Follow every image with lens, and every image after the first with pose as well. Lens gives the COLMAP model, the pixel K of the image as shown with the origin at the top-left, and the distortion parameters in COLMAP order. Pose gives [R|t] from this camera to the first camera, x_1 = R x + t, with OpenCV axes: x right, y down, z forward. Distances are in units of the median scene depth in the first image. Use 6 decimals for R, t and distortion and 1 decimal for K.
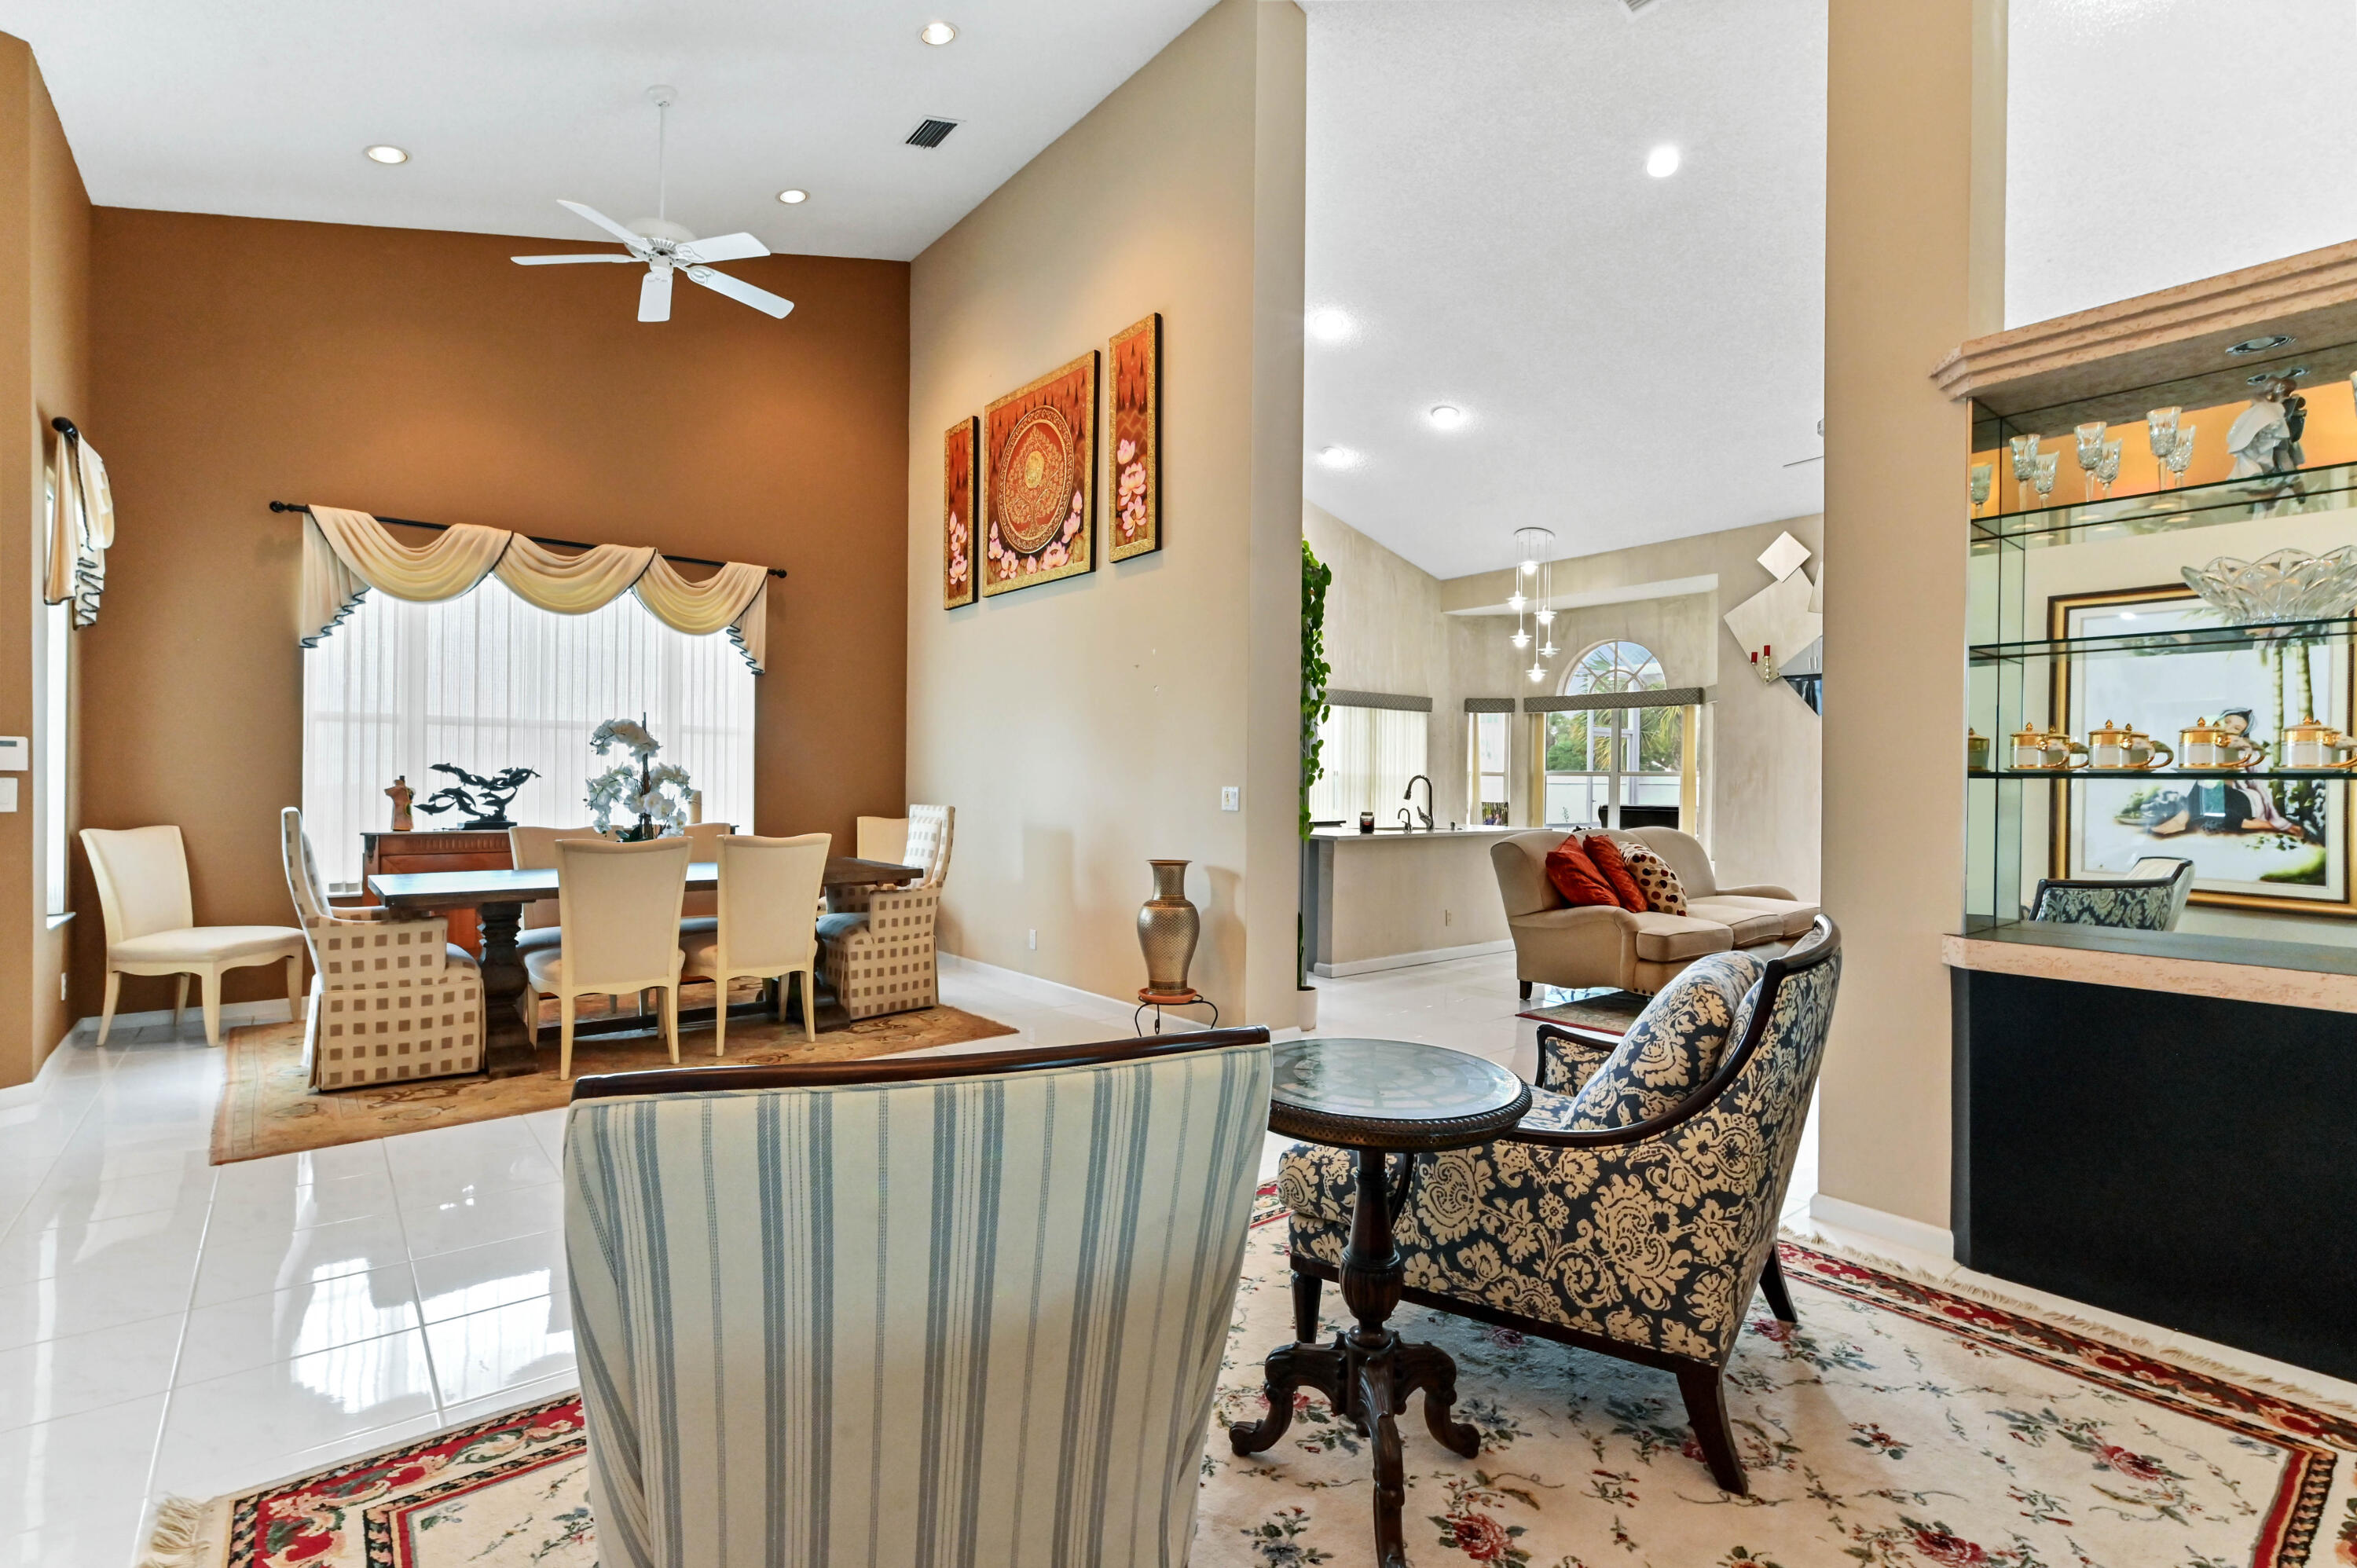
lens RADIAL K [[1084.4, 0, 1177.6], [0, 1084.4, 781.1], [0, 0, 1]] dist [-0.000463, -0.000014]
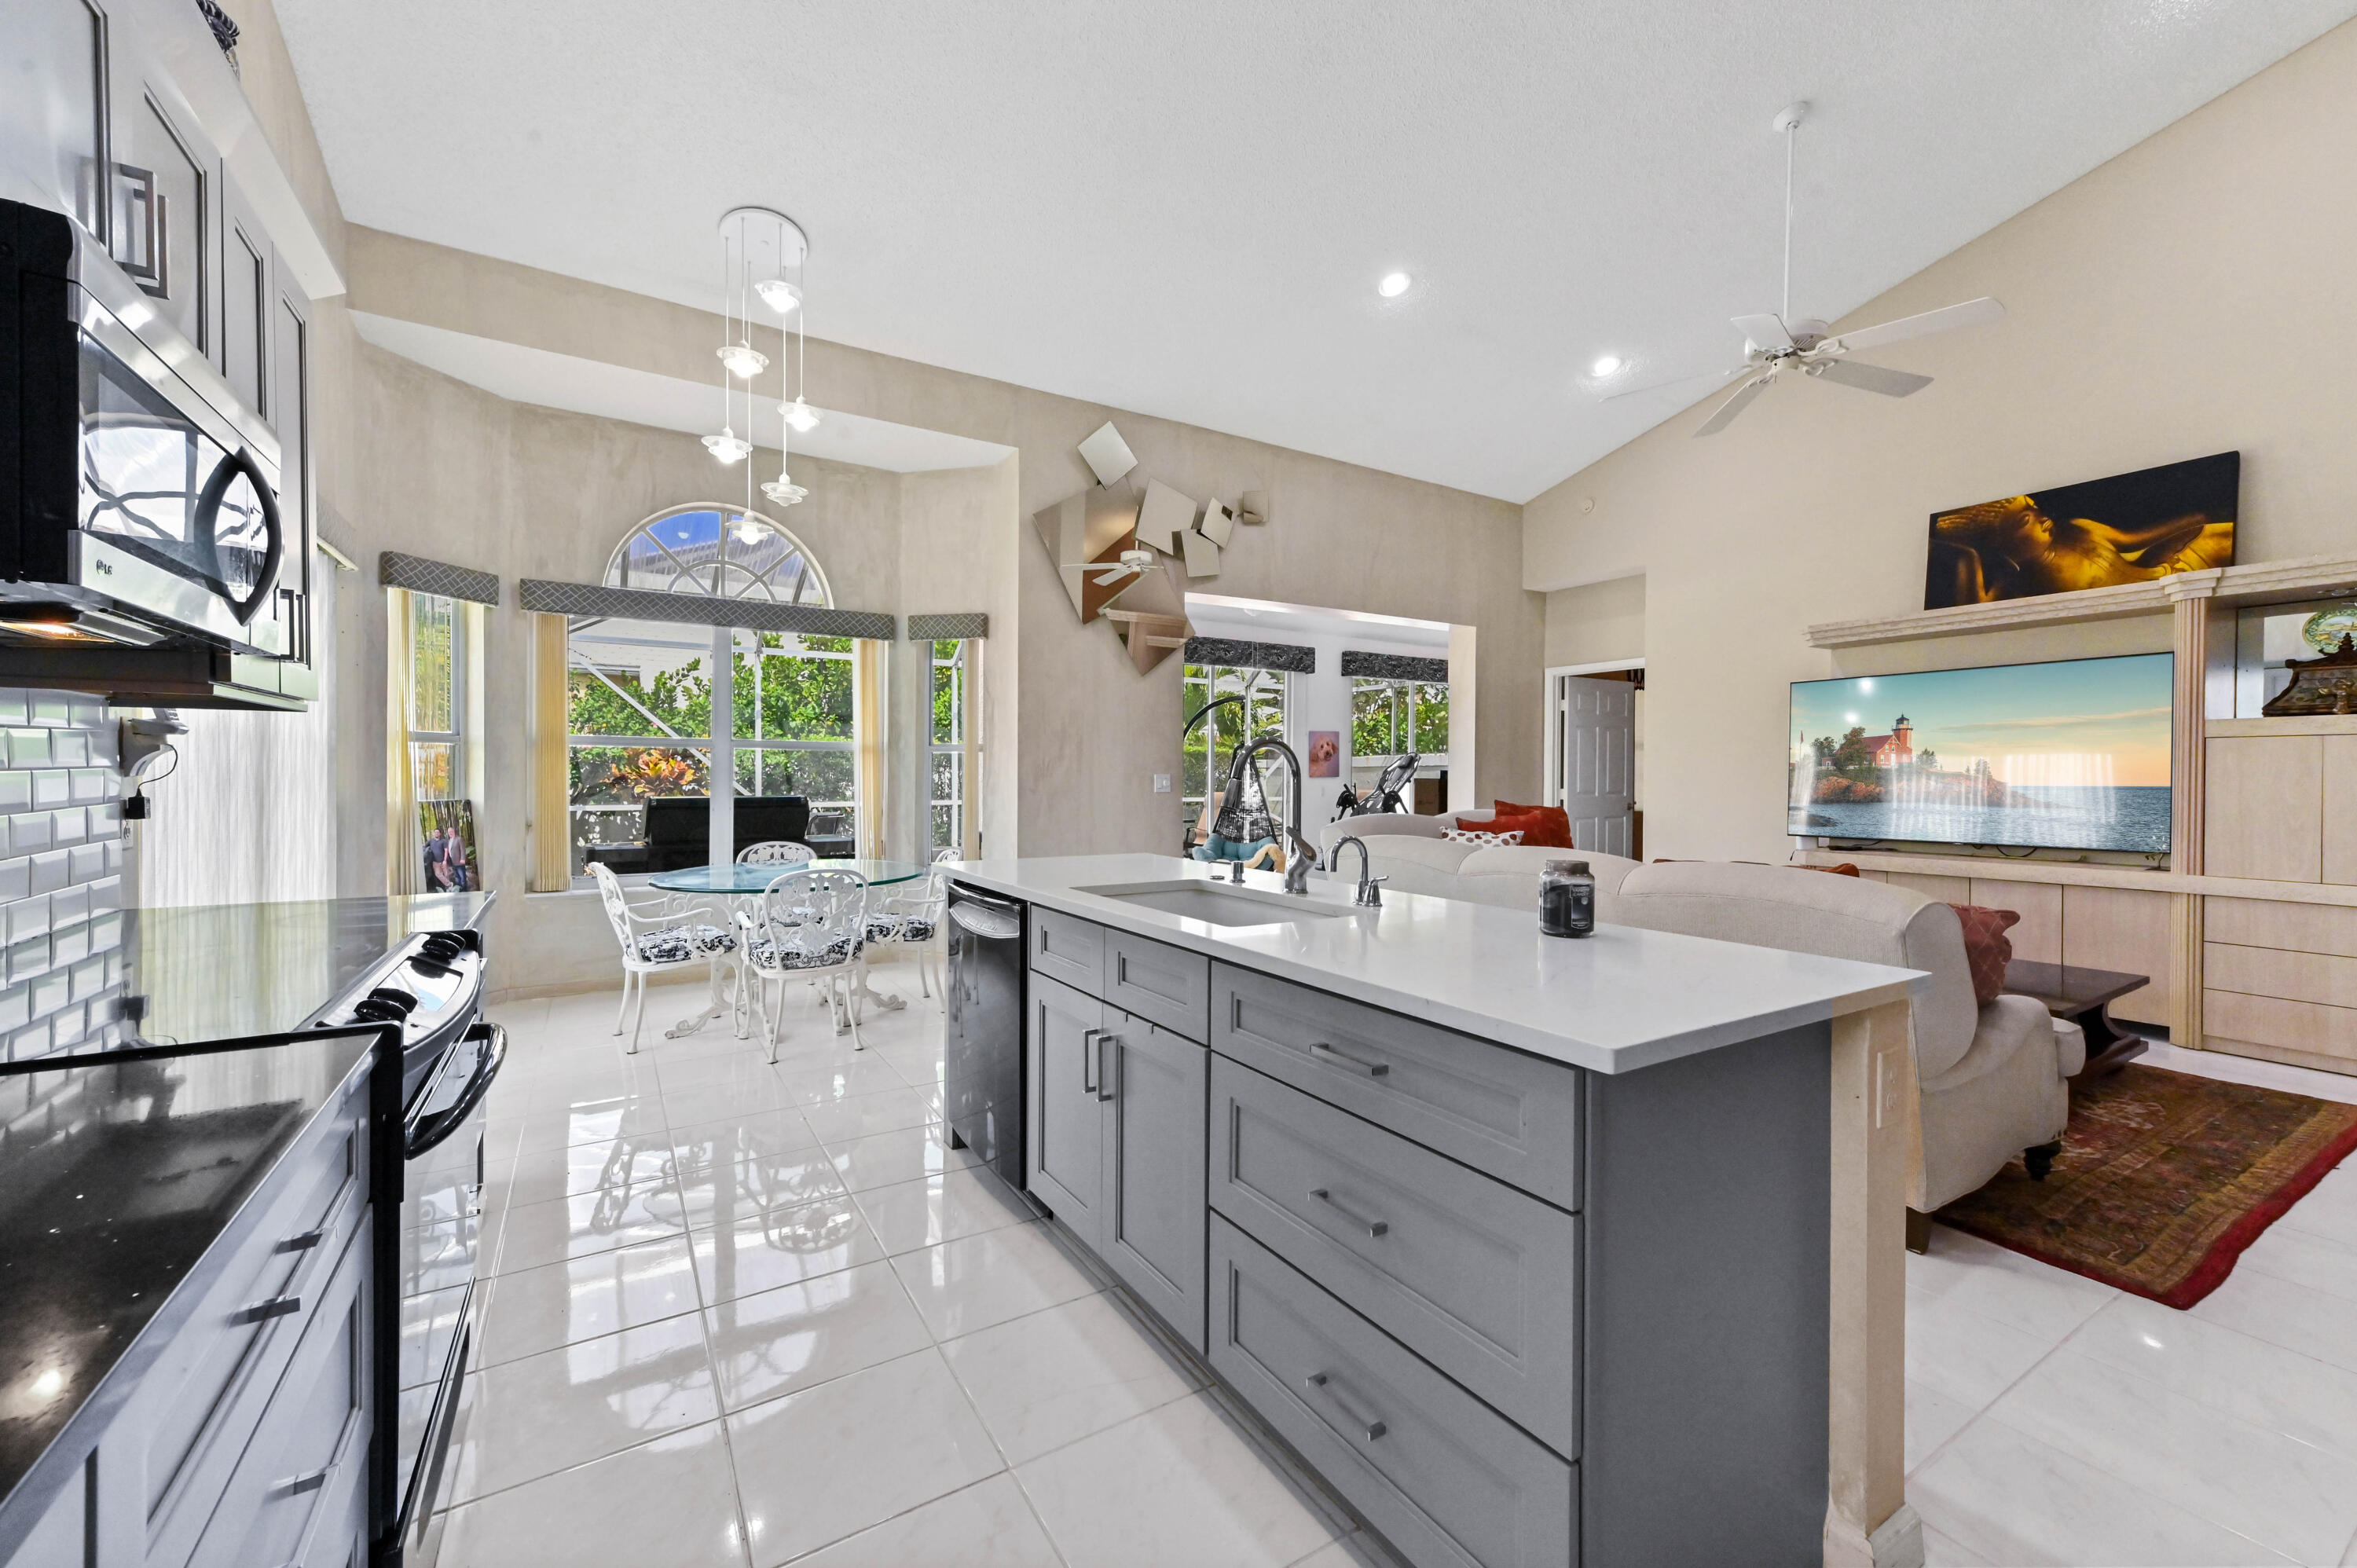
lens RADIAL K [[931.6, 0, 1174.0], [0, 931.6, 776.1], [0, 0, 1]] dist [0.013928, -0.000404]
pose [[0.127525, -0.009866, 0.991786, -0.057761], [-0.006073, 0.999924, 0.010728, 0.003794], [-0.991817, -0.007391, 0.127456, 0.763918]]
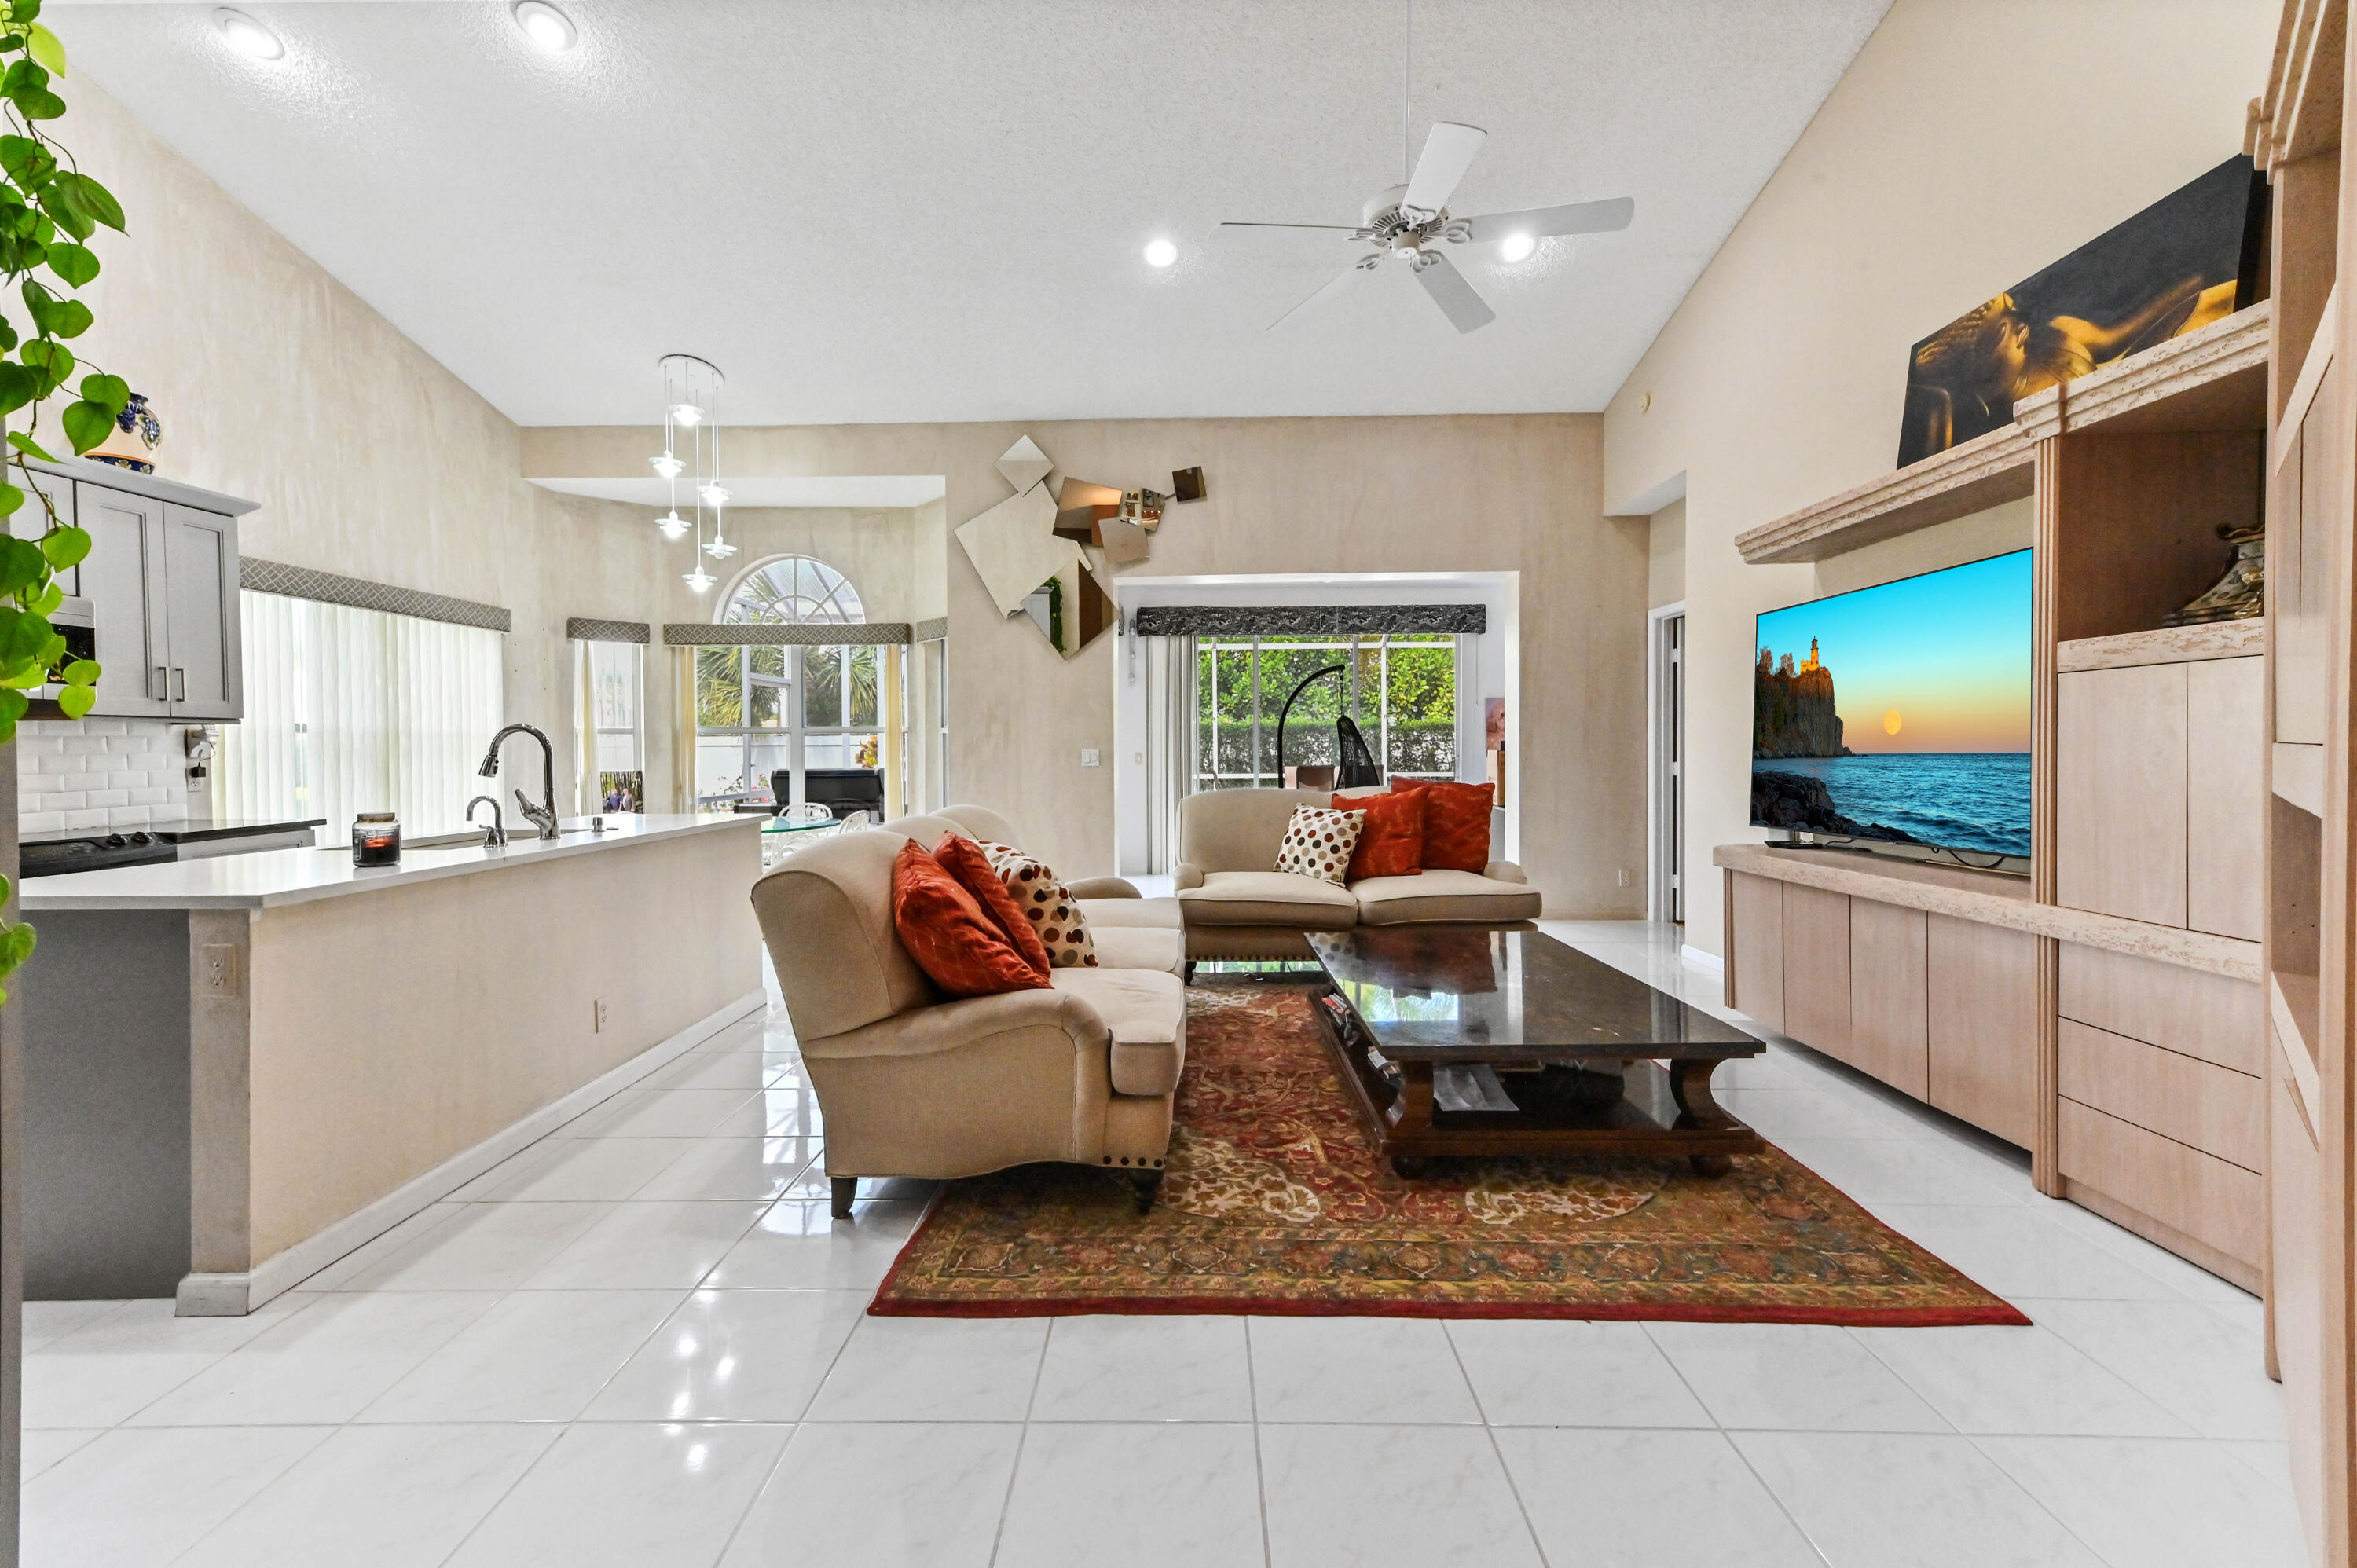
lens RADIAL K [[931.6, 0, 1170.9], [0, 931.6, 767.2], [0, 0, 1]] dist [0.013928, -0.000404]
pose [[0.645136, -0.028961, 0.763518, 0.071201], [0.010389, 0.999522, 0.029134, 0.003298], [-0.763997, -0.010863, 0.645129, 0.397280]]
